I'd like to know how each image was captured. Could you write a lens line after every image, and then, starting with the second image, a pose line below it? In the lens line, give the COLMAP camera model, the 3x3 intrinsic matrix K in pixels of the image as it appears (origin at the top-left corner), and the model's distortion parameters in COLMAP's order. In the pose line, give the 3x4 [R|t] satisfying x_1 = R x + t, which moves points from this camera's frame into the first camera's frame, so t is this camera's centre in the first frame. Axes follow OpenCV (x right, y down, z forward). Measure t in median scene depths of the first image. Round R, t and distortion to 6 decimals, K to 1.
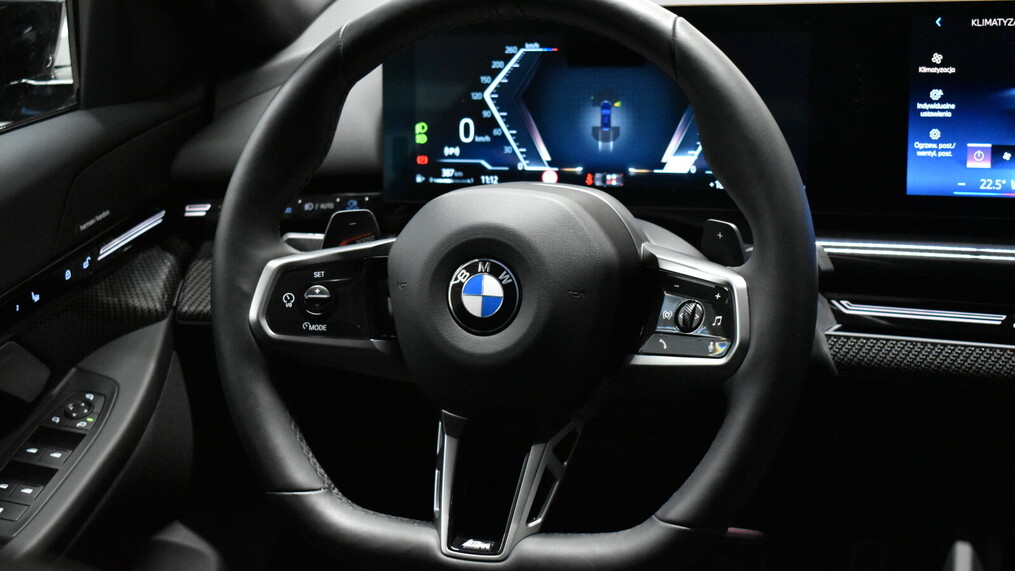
lens RADIAL K [[1745.6, 0, 509.3], [0, 1745.6, 282.7], [0, 0, 1]] dist [-0.020881, 0.000000]
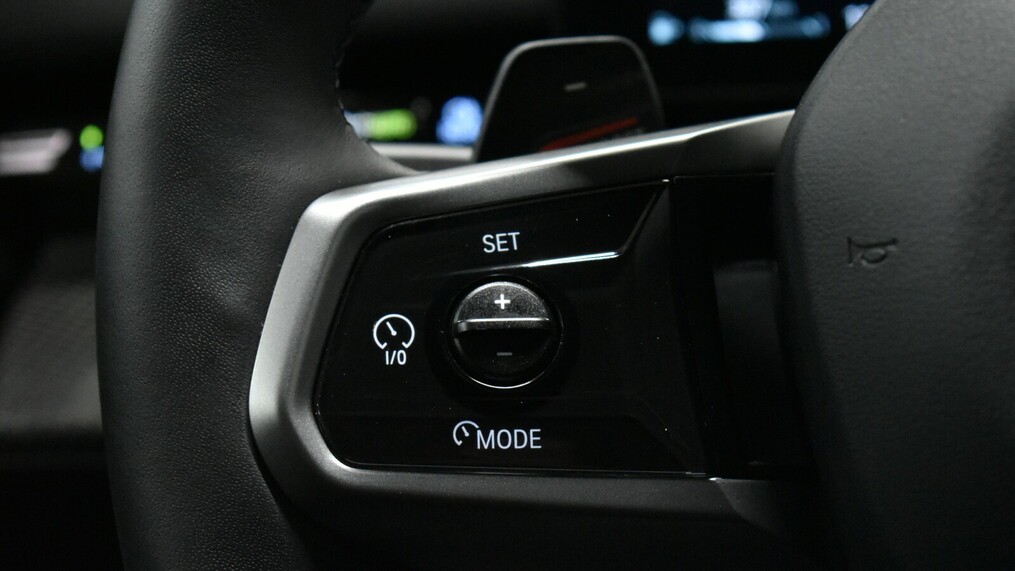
lens RADIAL K [[2352.2, 0, 507.2], [0, 2352.2, 285.8], [0, 0, 1]] dist [-0.080891, 0.000000]
pose [[0.999428, -0.033570, 0.004051, -0.110476], [0.033713, 0.998516, -0.042770, 0.017677], [-0.002609, 0.042882, 0.999077, 0.641796]]
